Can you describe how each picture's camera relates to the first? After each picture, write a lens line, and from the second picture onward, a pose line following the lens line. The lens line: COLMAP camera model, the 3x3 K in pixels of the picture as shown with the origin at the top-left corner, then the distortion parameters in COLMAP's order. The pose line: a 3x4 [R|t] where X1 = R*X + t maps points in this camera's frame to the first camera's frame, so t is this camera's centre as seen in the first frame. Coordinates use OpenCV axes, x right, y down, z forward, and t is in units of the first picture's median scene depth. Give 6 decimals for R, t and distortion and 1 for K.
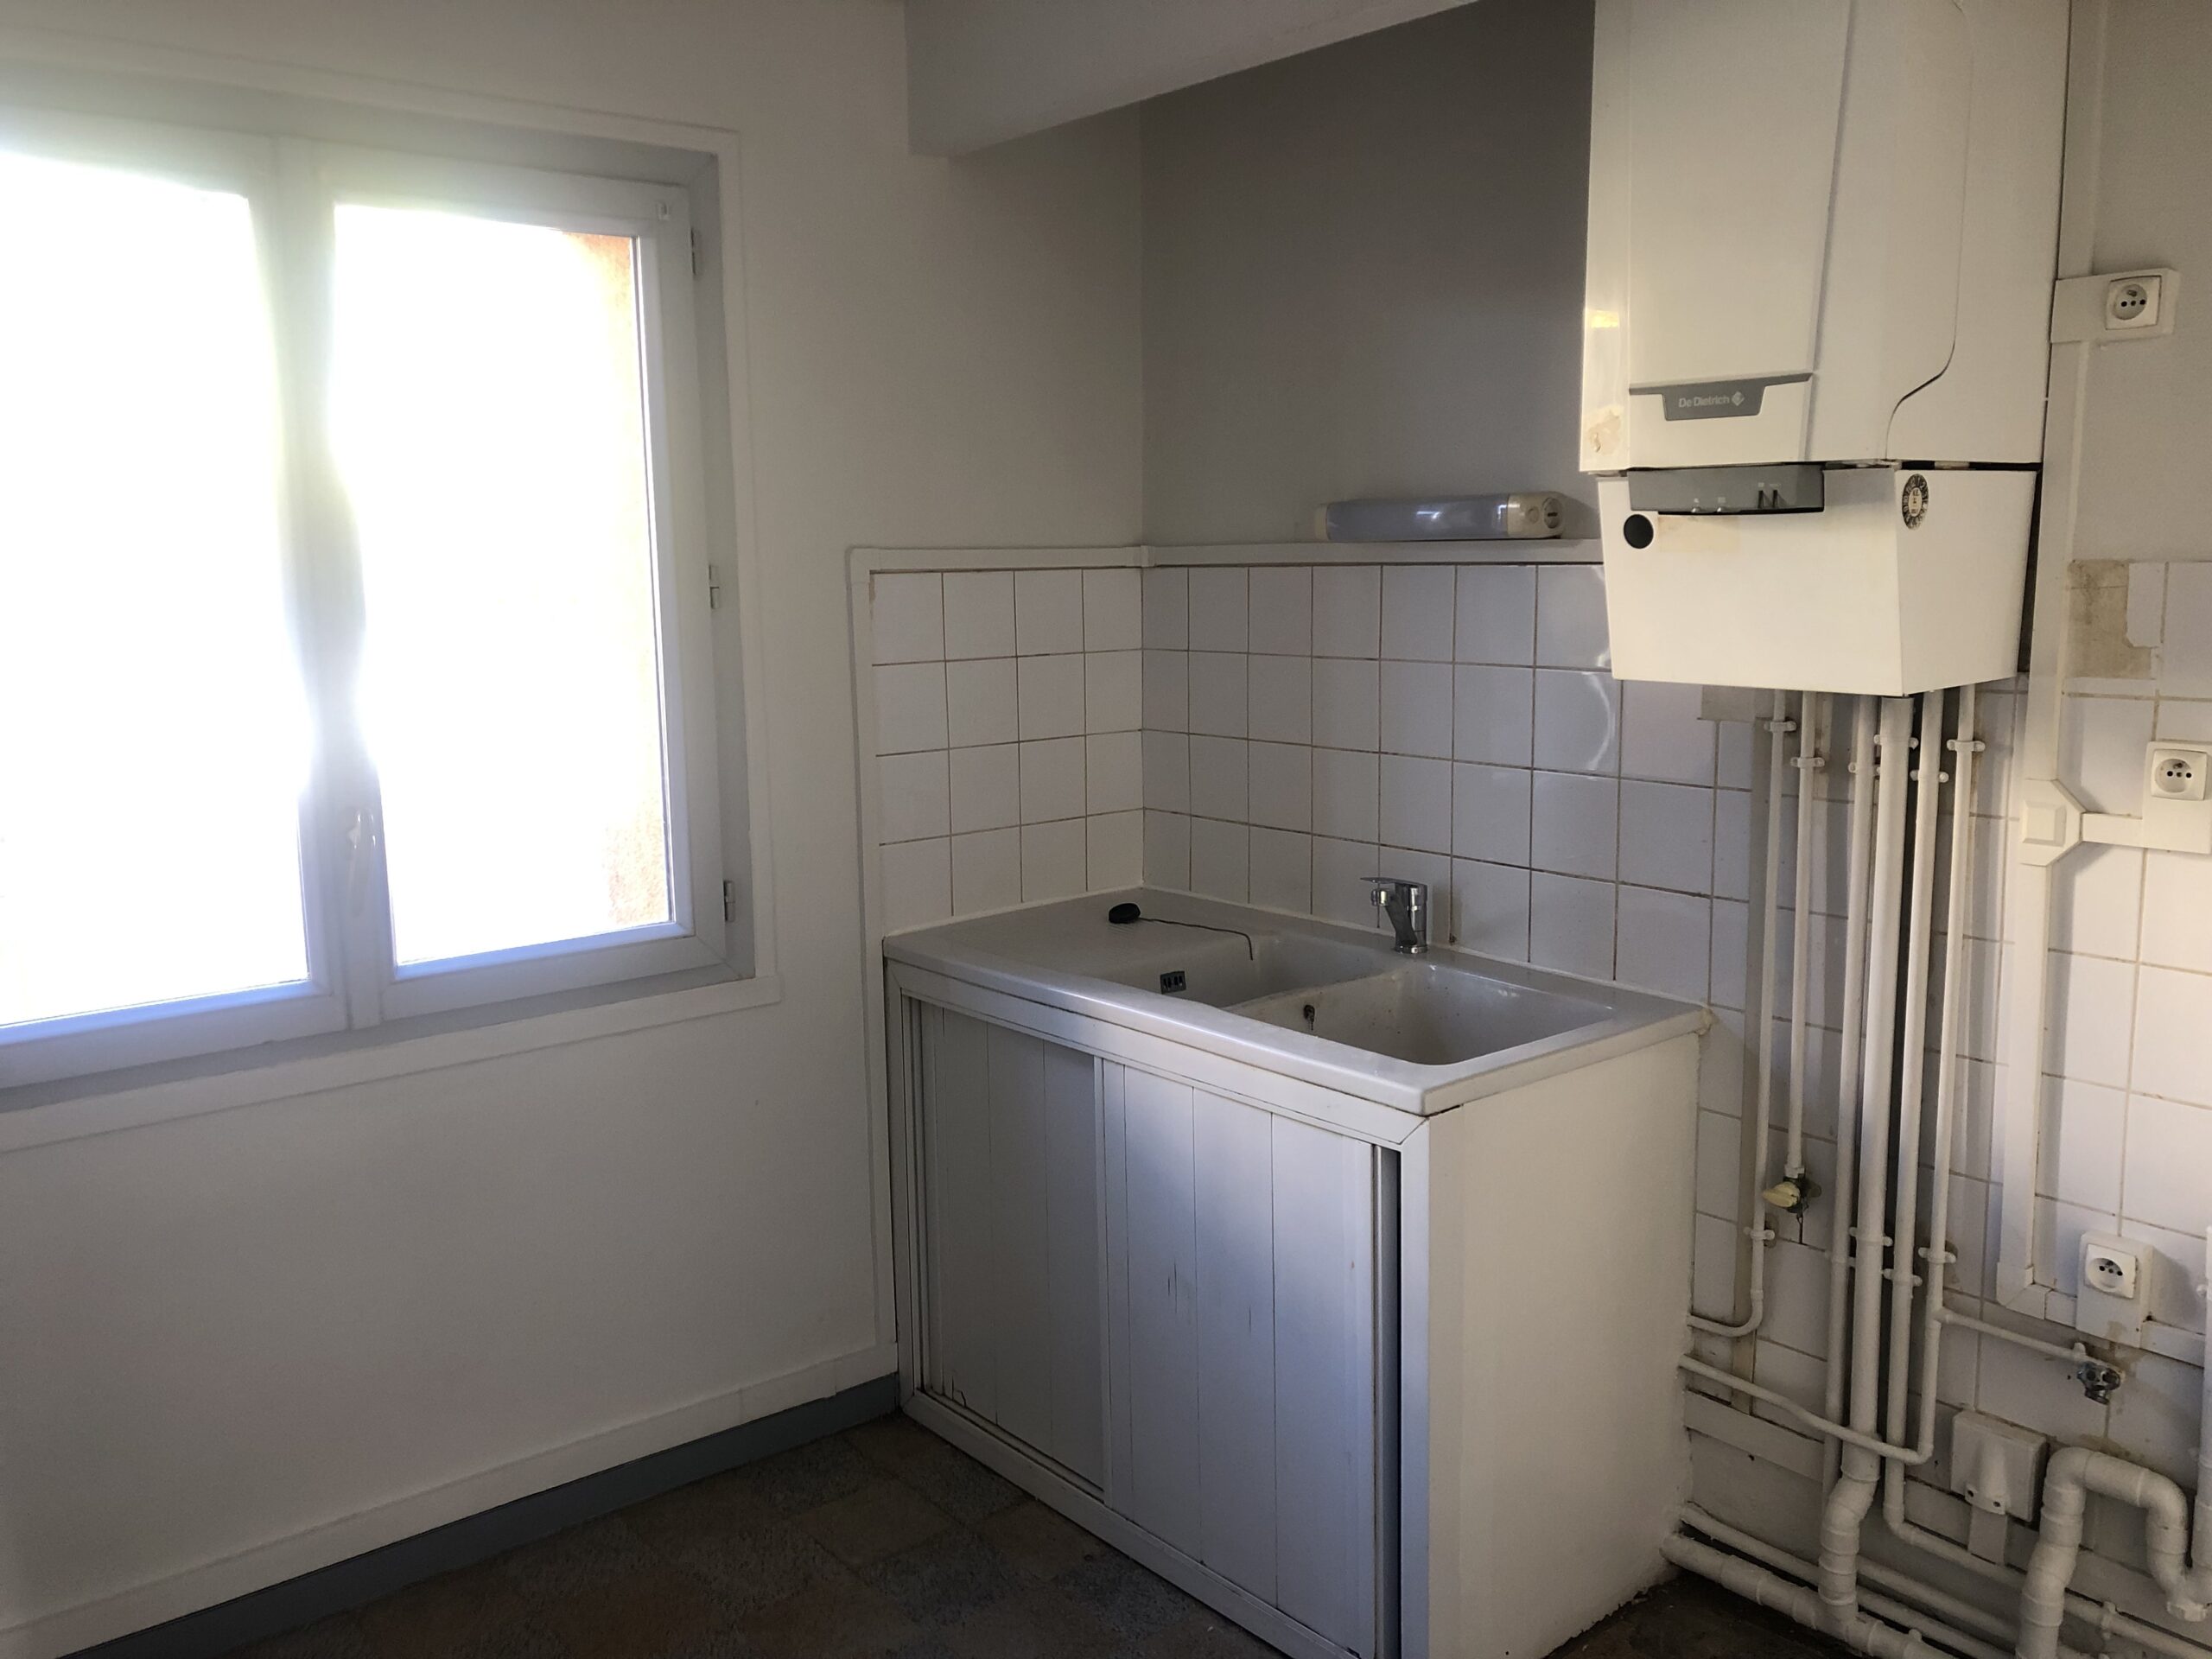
lens RADIAL K [[1828.6, 0, 1106.0], [0, 1828.6, 829.5], [0, 0, 1]] dist [-0.000046, -0.006834]
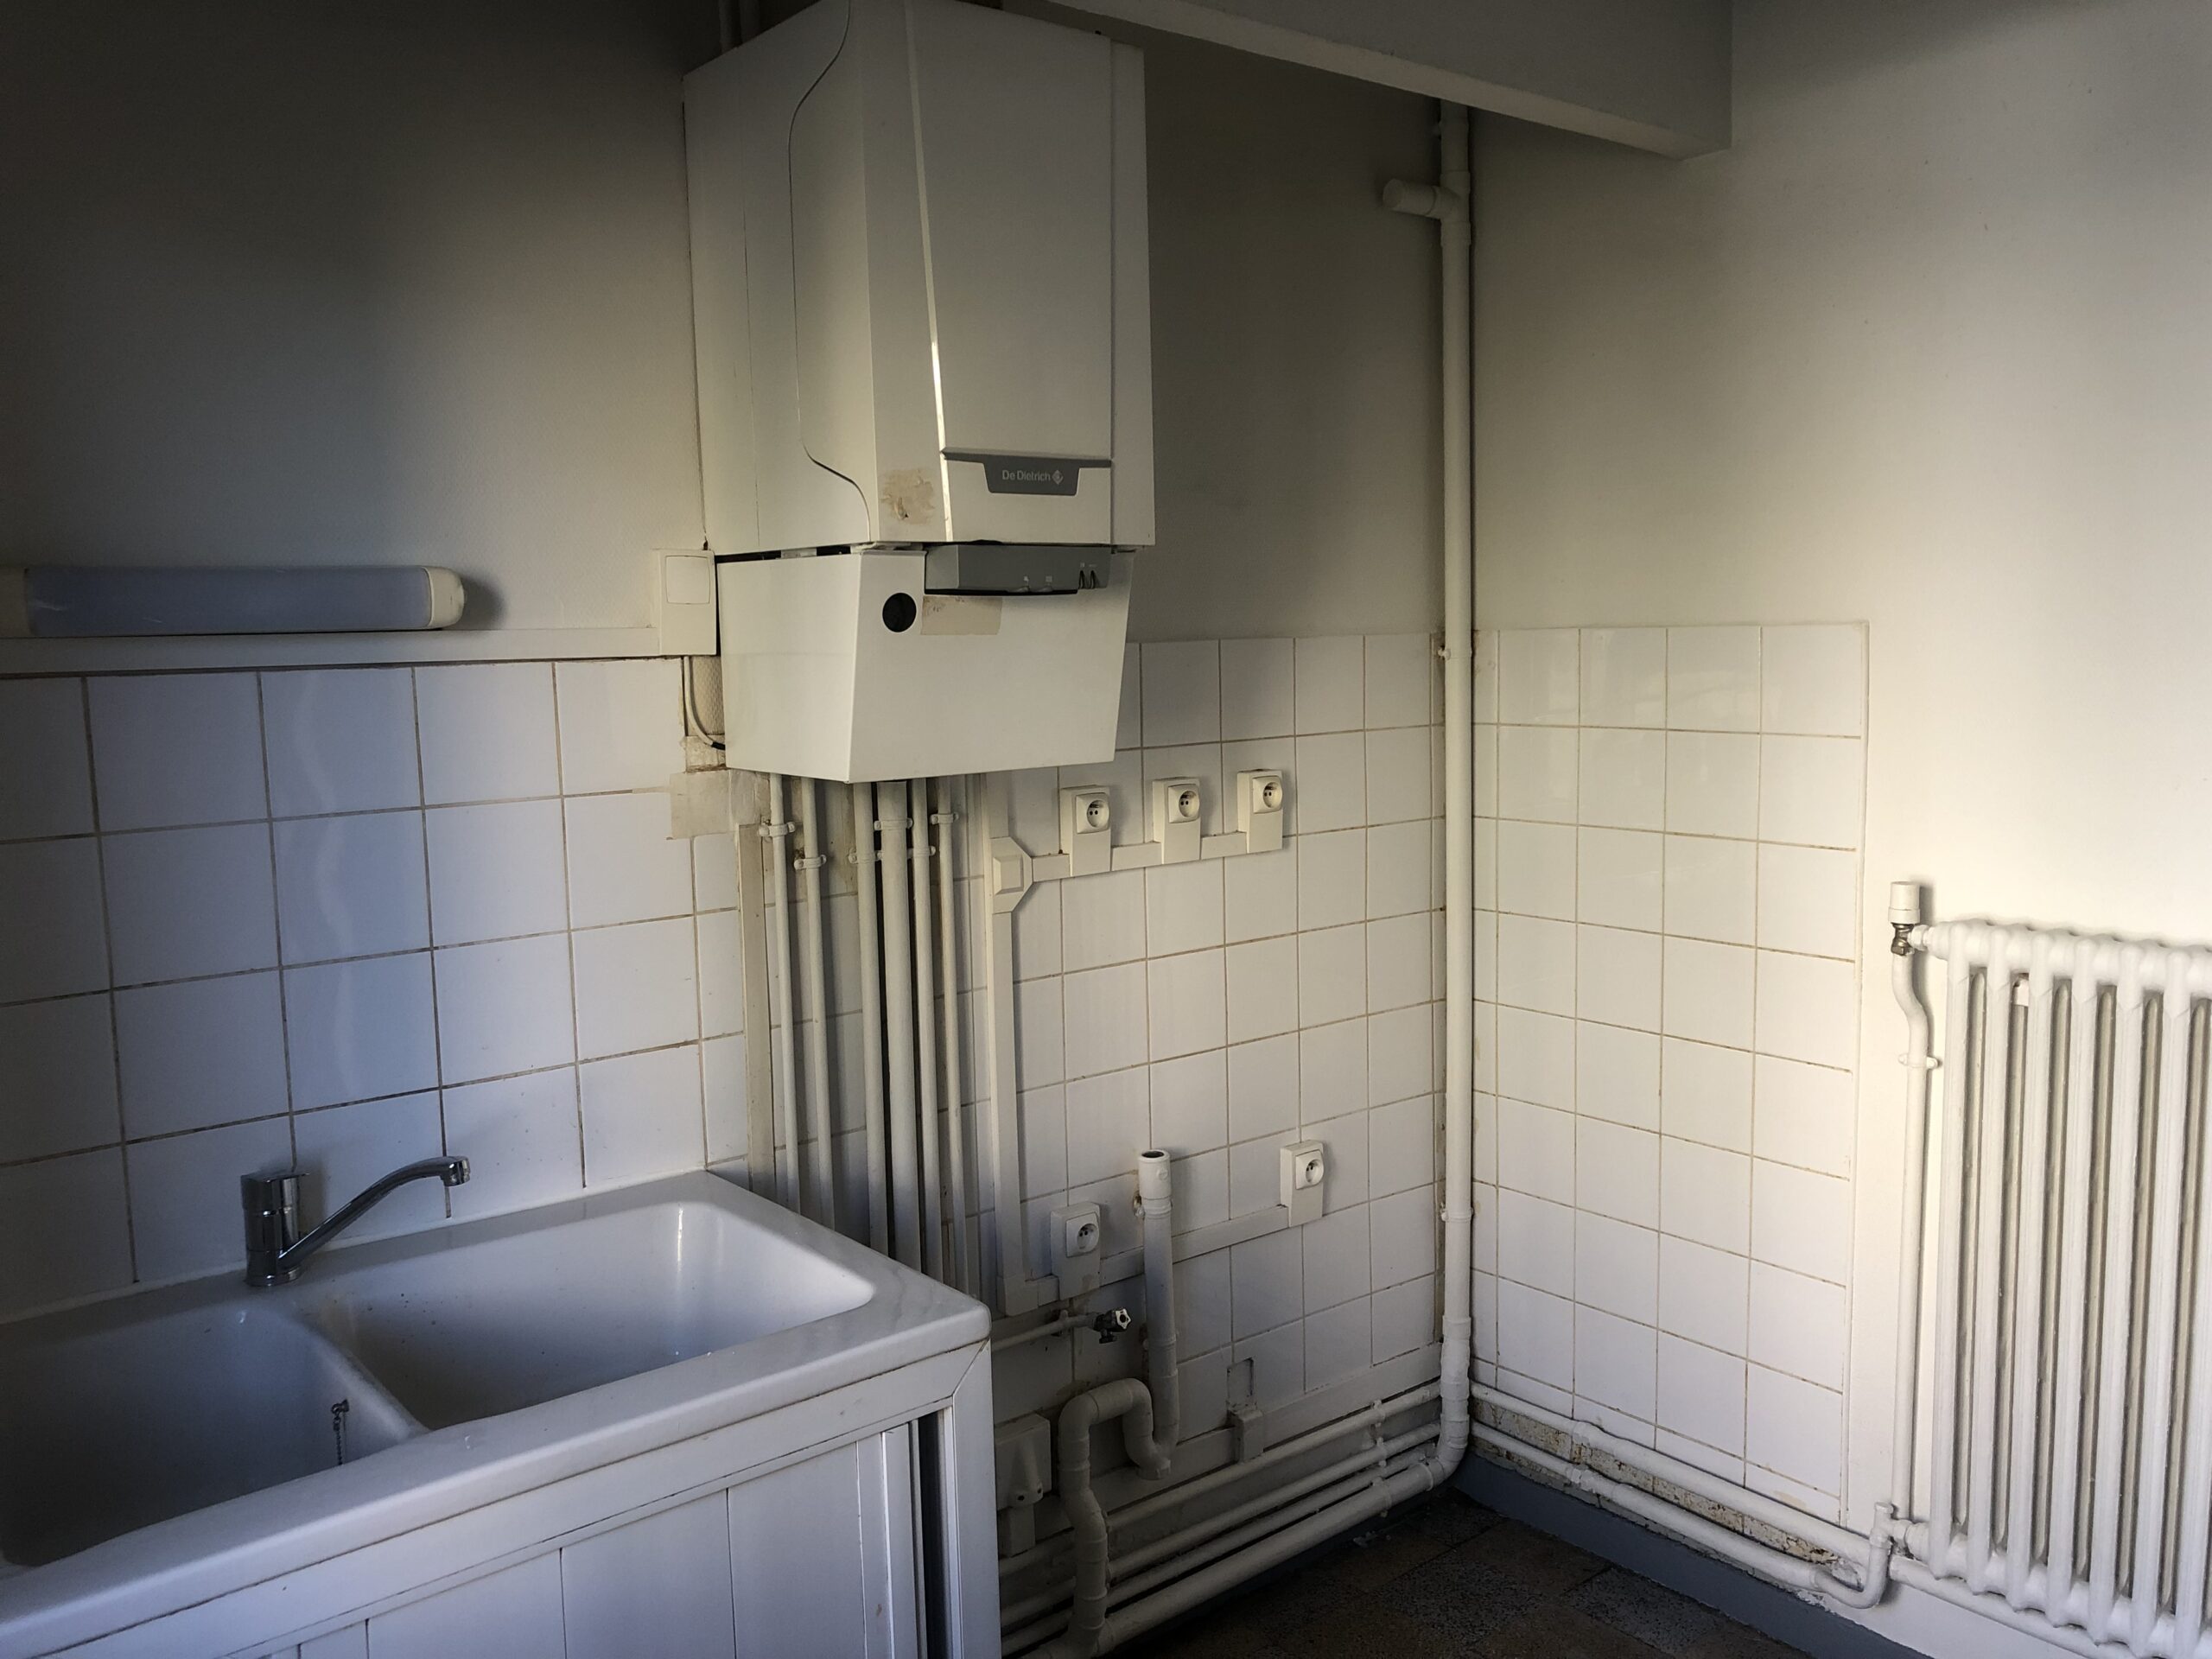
lens RADIAL K [[1828.6, 0, 1106.0], [0, 1828.6, 829.5], [0, 0, 1]] dist [-0.000046, -0.006834]
pose [[-0.007191, -0.101497, 0.994810, -0.537293], [0.175296, 0.979303, 0.101182, -0.118752], [-0.984489, 0.175114, 0.010750, 0.817809]]
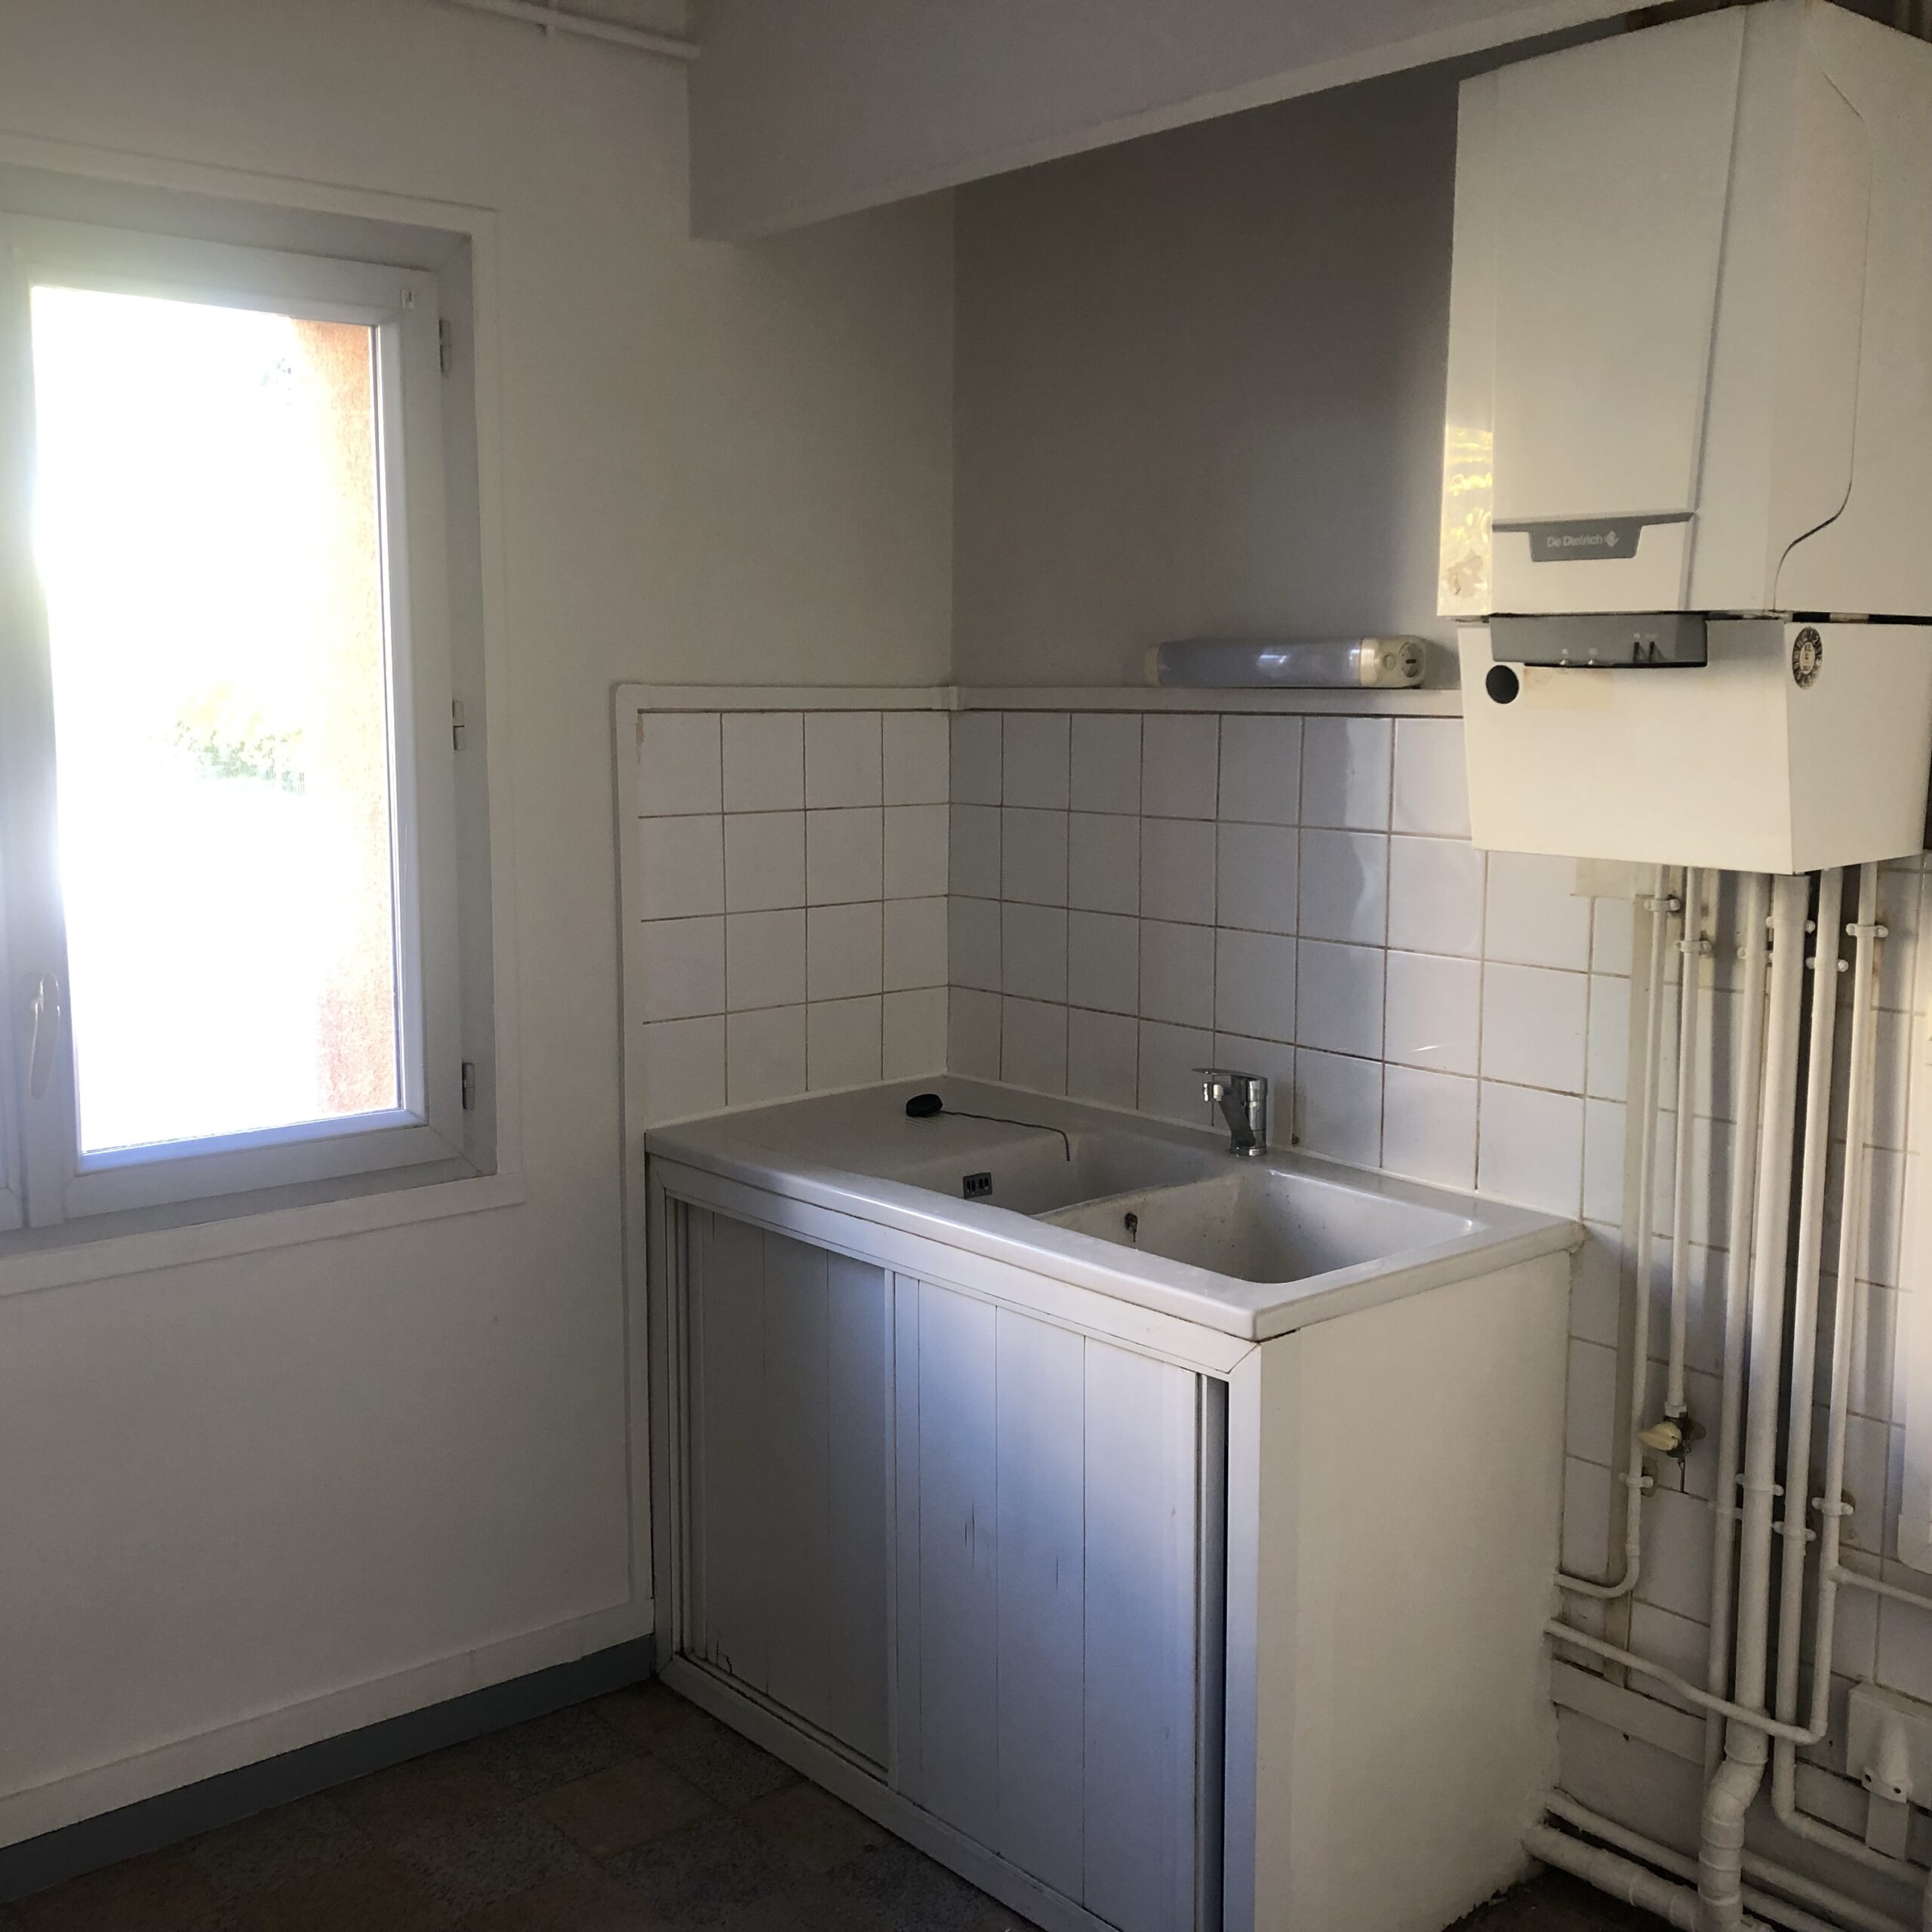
lens RADIAL K [[2128.6, 0, 954.3], [0, 2128.6, 963.3], [0, 0, 1]] dist [-0.000477, 0.006170]
pose [[0.999702, 0.014811, 0.019387, 0.005901], [-0.014402, 0.999674, -0.021071, -0.001519], [-0.019693, 0.020785, 0.999590, -0.023963]]
